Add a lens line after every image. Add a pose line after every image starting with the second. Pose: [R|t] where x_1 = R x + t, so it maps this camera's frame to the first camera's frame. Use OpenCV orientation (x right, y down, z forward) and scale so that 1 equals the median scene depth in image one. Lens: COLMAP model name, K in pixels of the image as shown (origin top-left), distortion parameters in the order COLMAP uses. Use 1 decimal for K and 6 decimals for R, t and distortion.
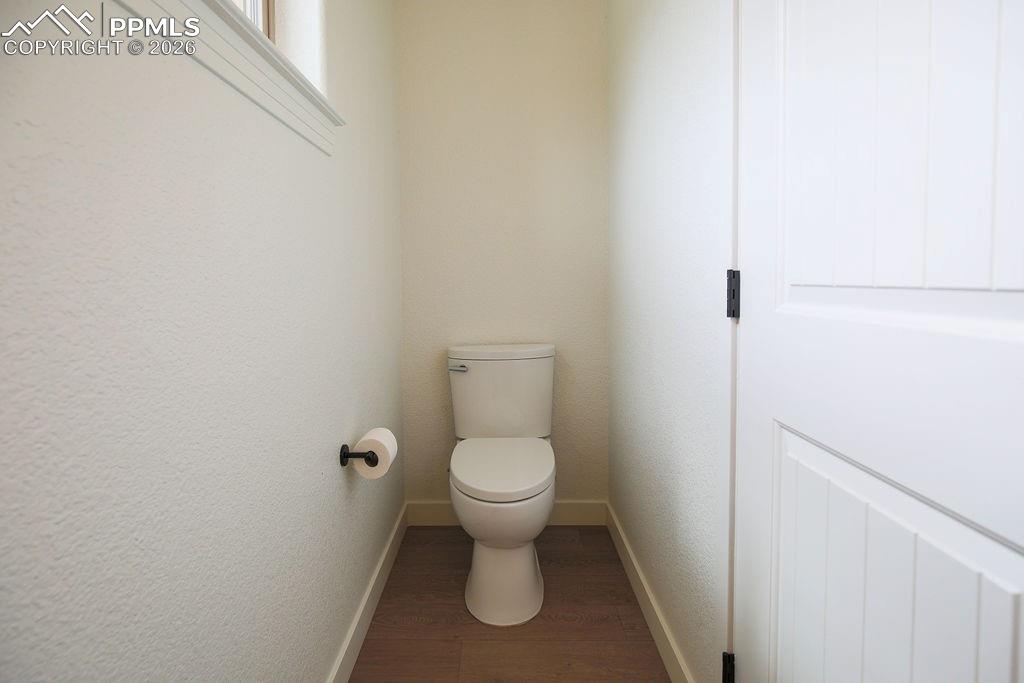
lens RADIAL K [[527.1, 0, 508.7], [0, 527.1, 351.9], [0, 0, 1]] dist [-0.034668, -0.000116]
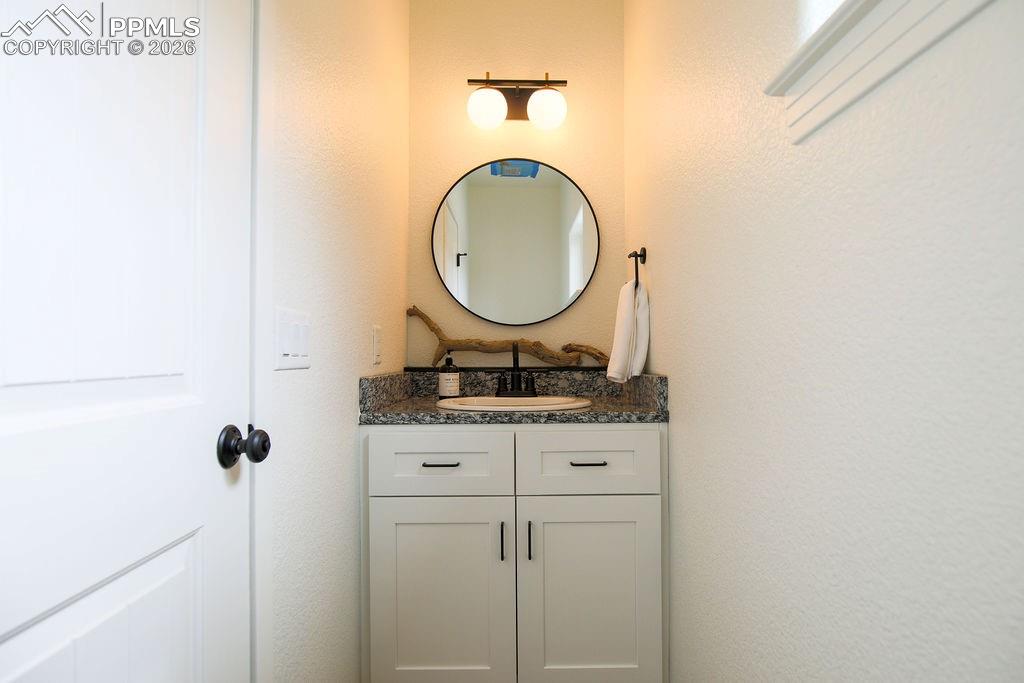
lens RADIAL K [[527.1, 0, 508.7], [0, 527.1, 351.9], [0, 0, 1]] dist [-0.034668, -0.000116]
pose [[-0.999375, 0.025262, 0.024734, -0.056404], [0.028455, 0.989928, 0.138682, -0.310548], [-0.020982, 0.139299, -0.990028, 2.026194]]
